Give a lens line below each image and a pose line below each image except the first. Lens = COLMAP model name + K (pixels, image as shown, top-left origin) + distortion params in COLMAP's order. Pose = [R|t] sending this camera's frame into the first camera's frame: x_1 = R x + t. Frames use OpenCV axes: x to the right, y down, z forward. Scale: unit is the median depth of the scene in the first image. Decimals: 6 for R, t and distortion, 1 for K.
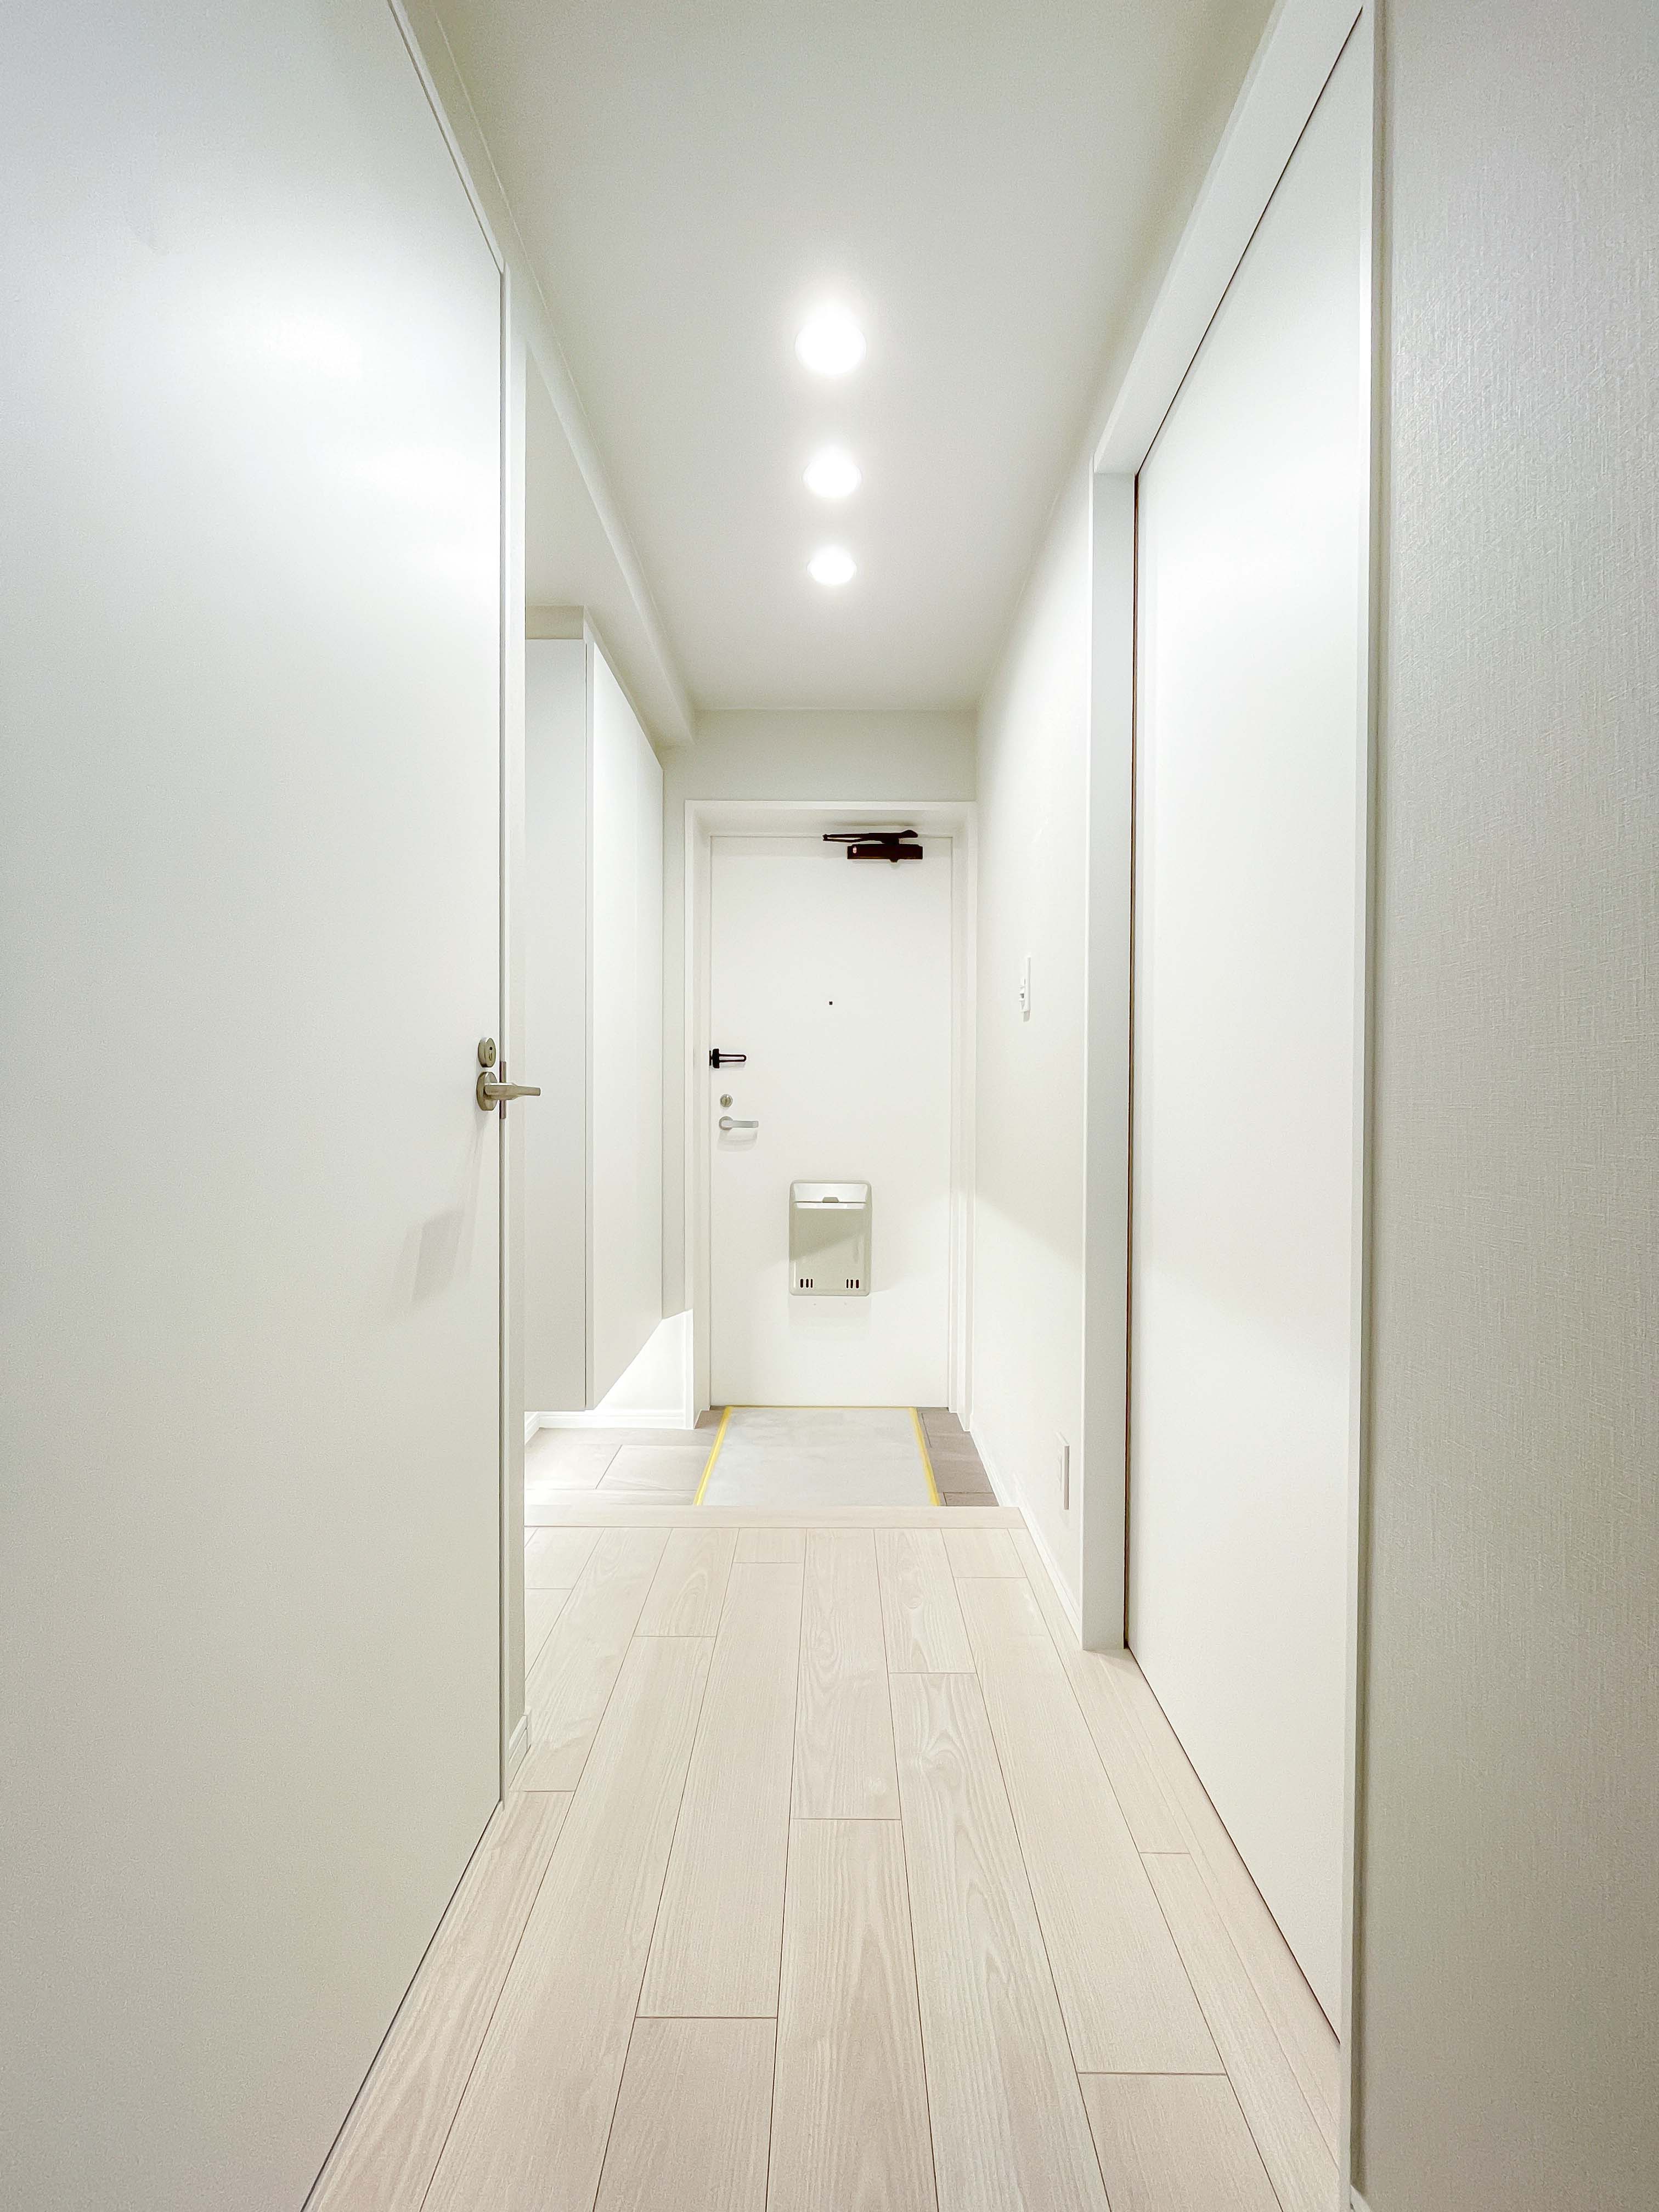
lens RADIAL K [[935.8, 0, 829.5], [0, 935.8, 1106.0], [0, 0, 1]] dist [-0.000339, 0.000092]
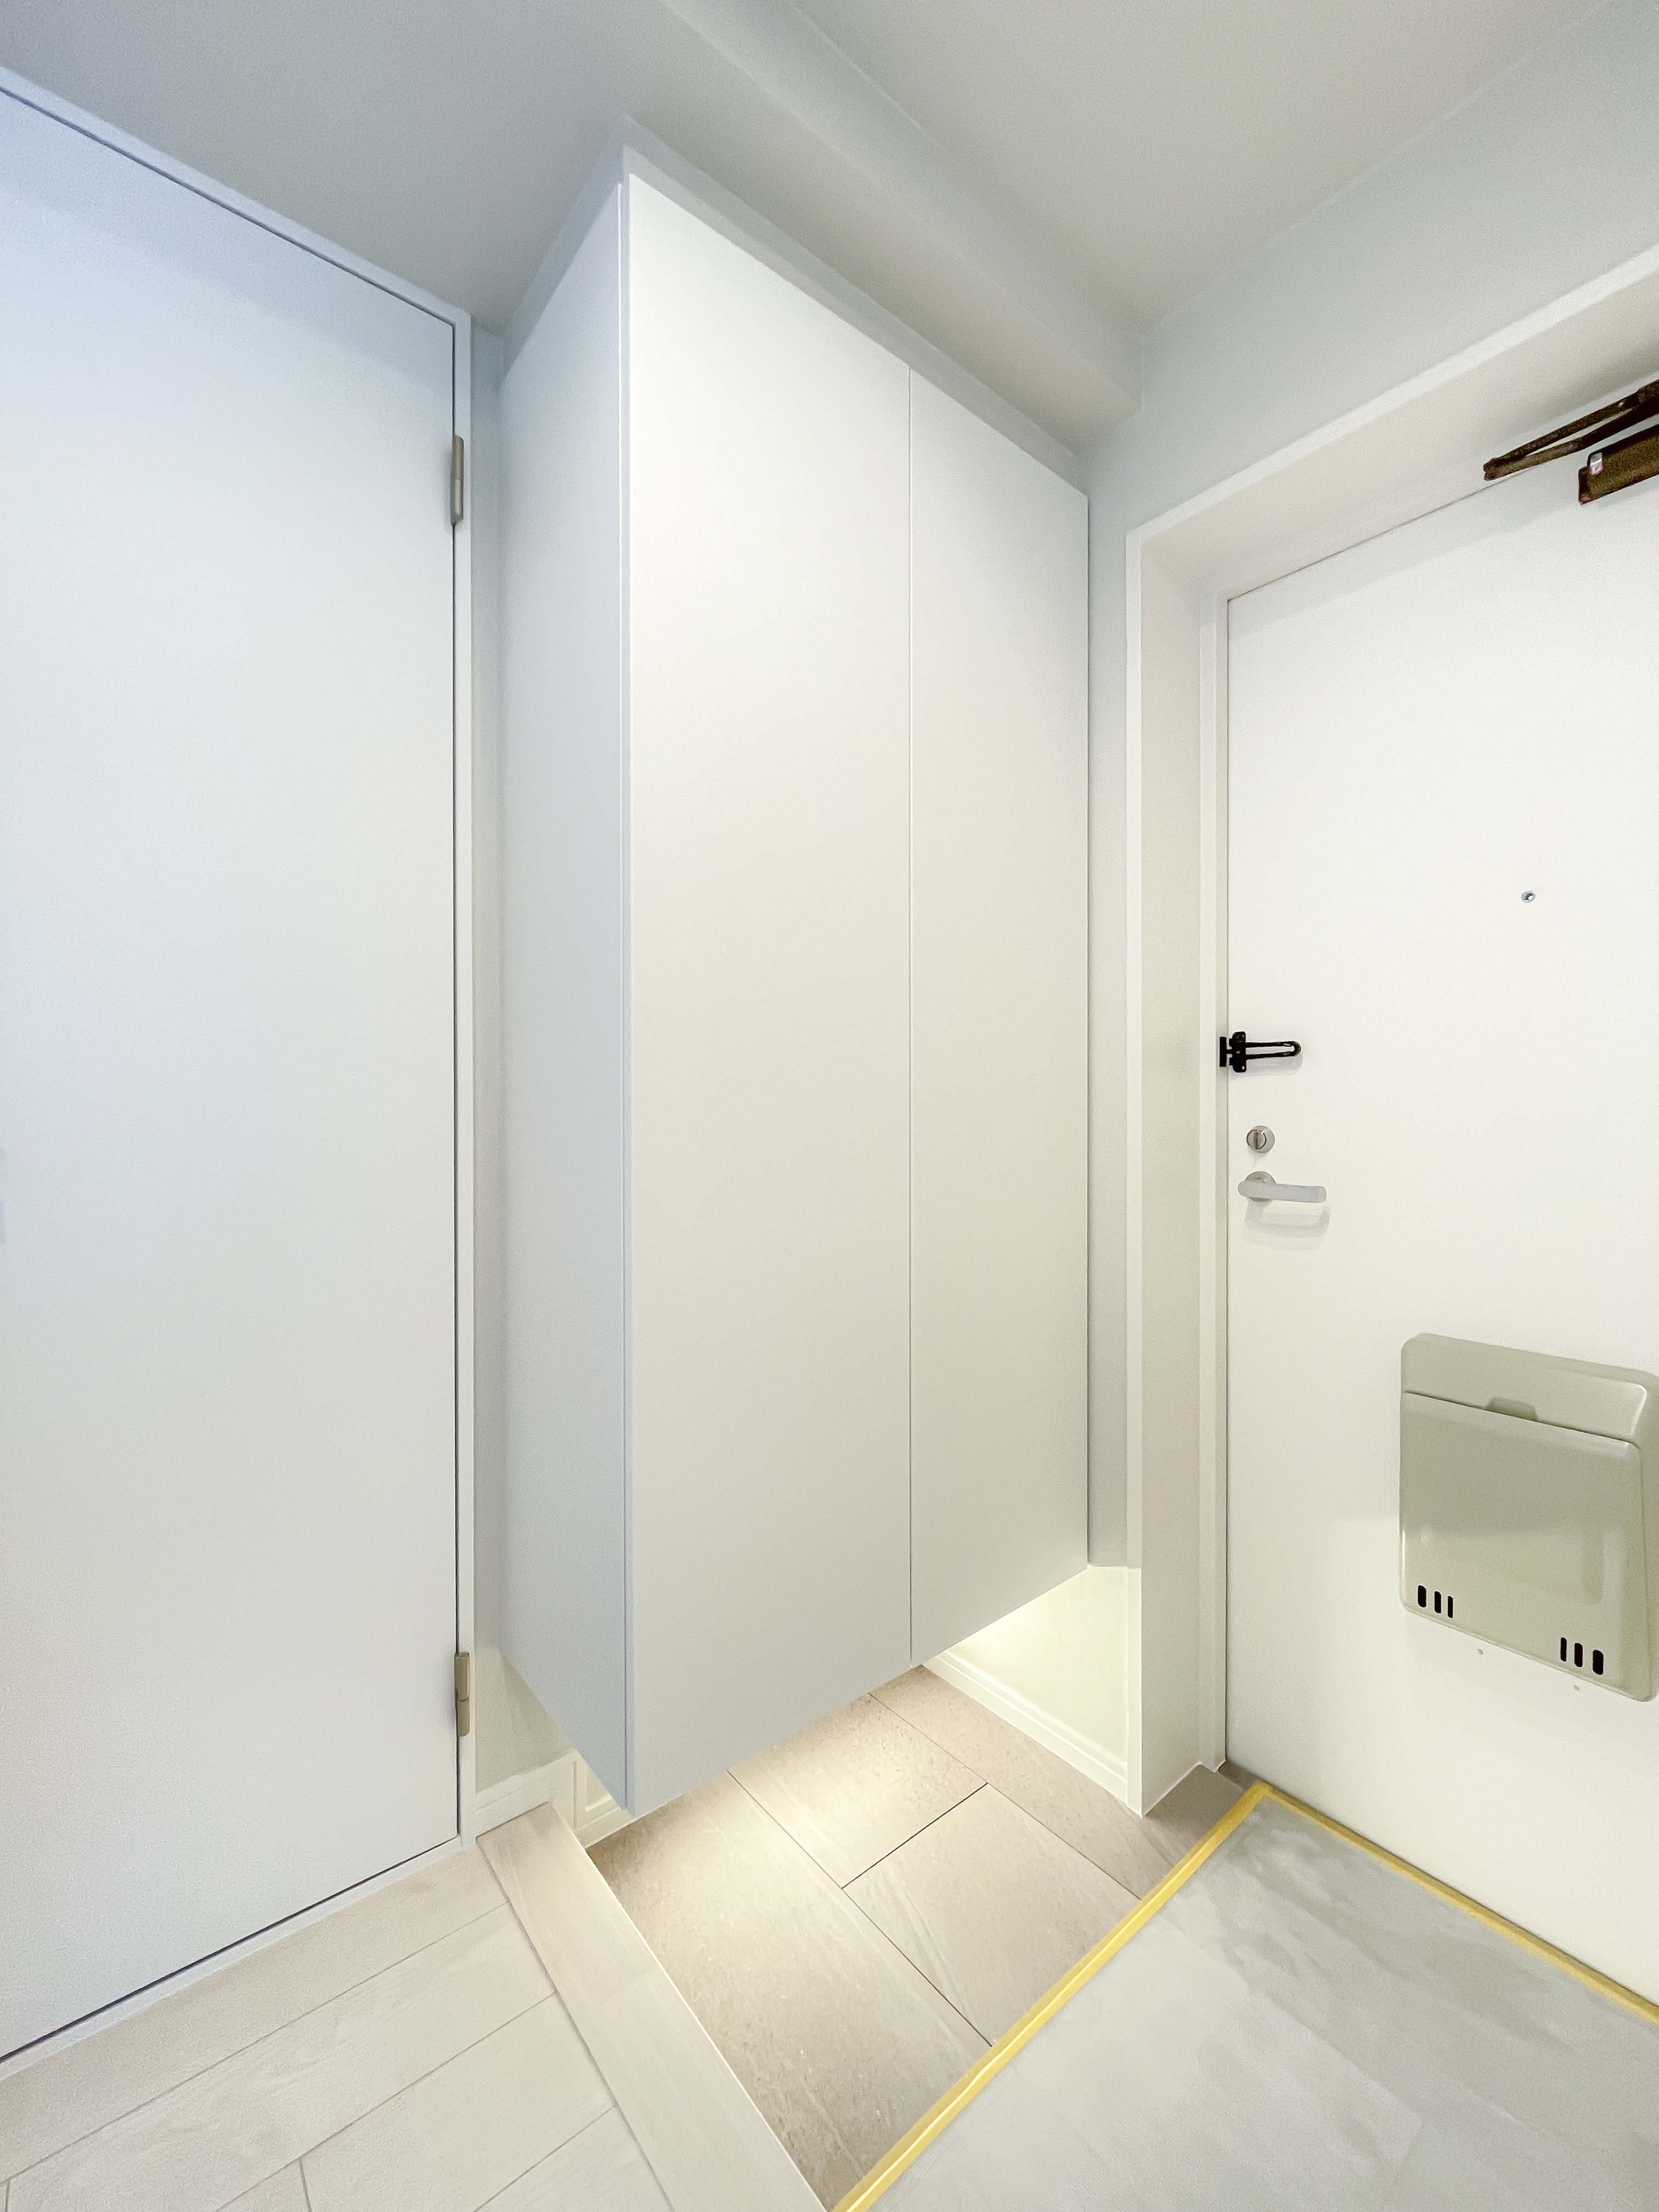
lens RADIAL K [[904.7, 0, 829.5], [0, 904.7, 1106.0], [0, 0, 1]] dist [-0.001916, -0.000015]
pose [[0.634761, 0.000491, -0.772709, 0.110256], [-0.002875, 0.999994, -0.001726, -0.022061], [0.772704, 0.003317, 0.634758, 0.551071]]
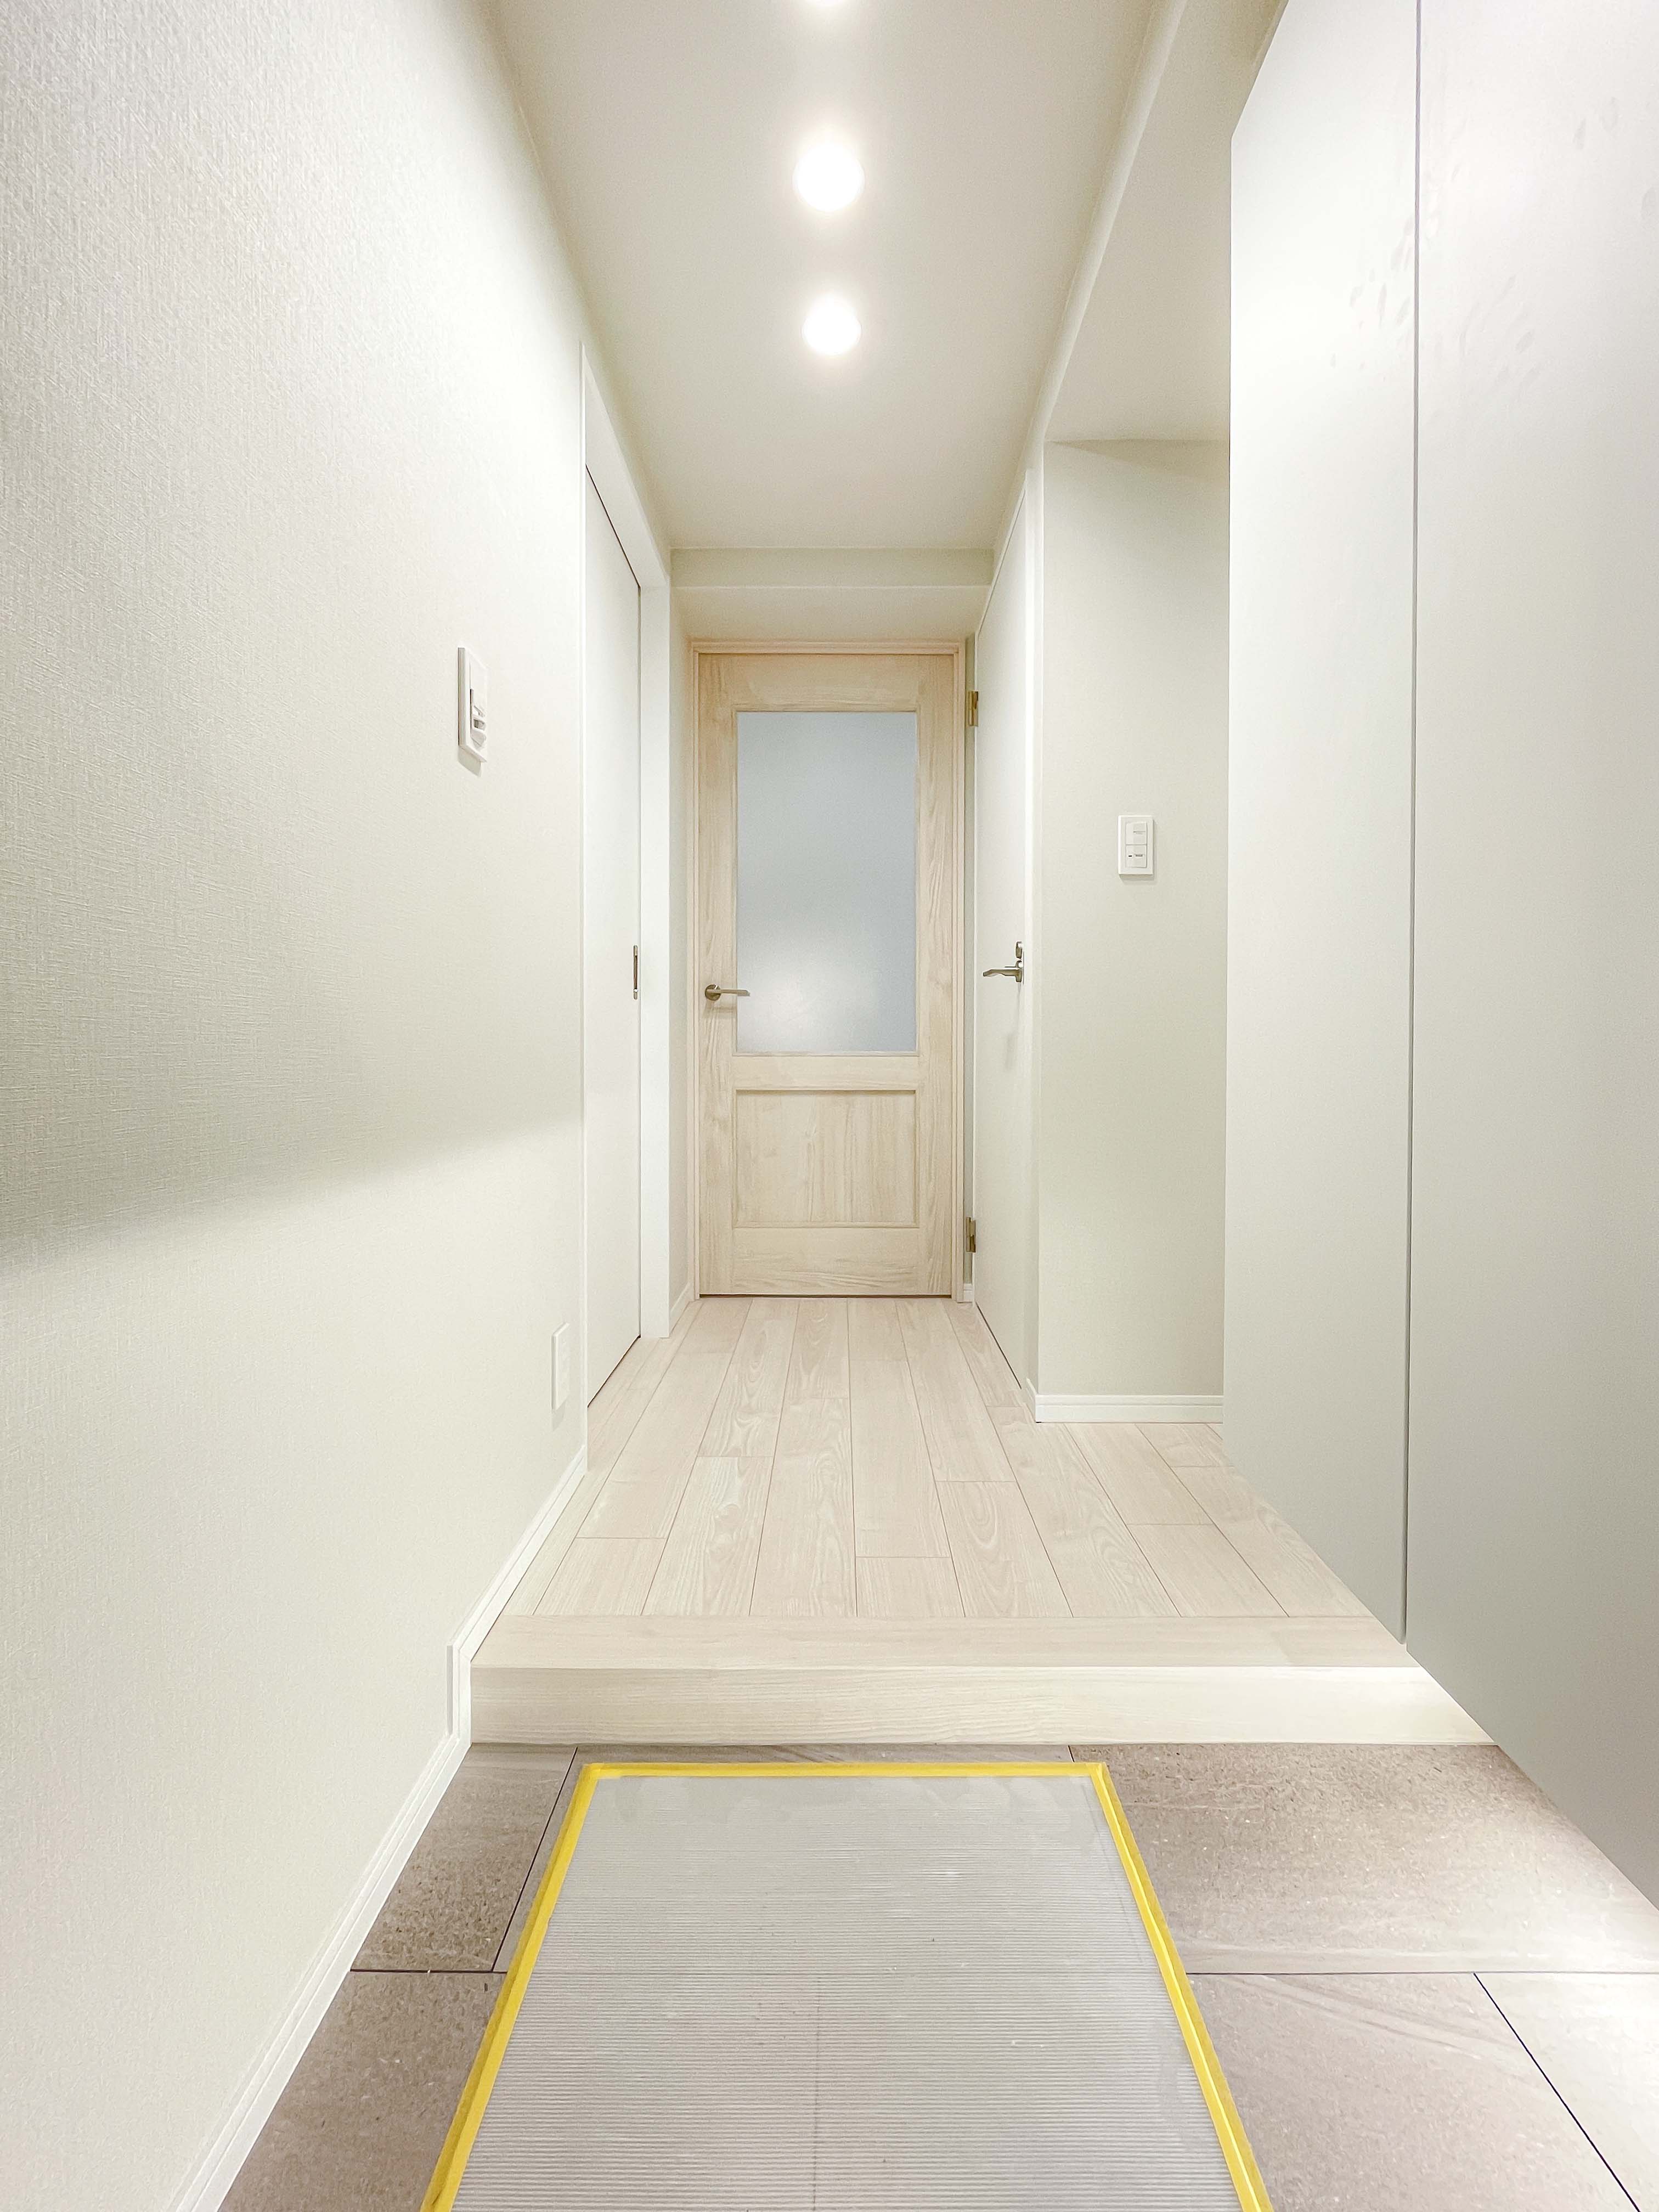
lens RADIAL K [[935.8, 0, 829.5], [0, 935.8, 1106.0], [0, 0, 1]] dist [-0.000339, 0.000092]
pose [[-0.999944, -0.007356, 0.007663, -0.005919], [-0.006812, 0.997609, 0.068777, 0.048536], [-0.008151, 0.068721, -0.997603, 1.090444]]
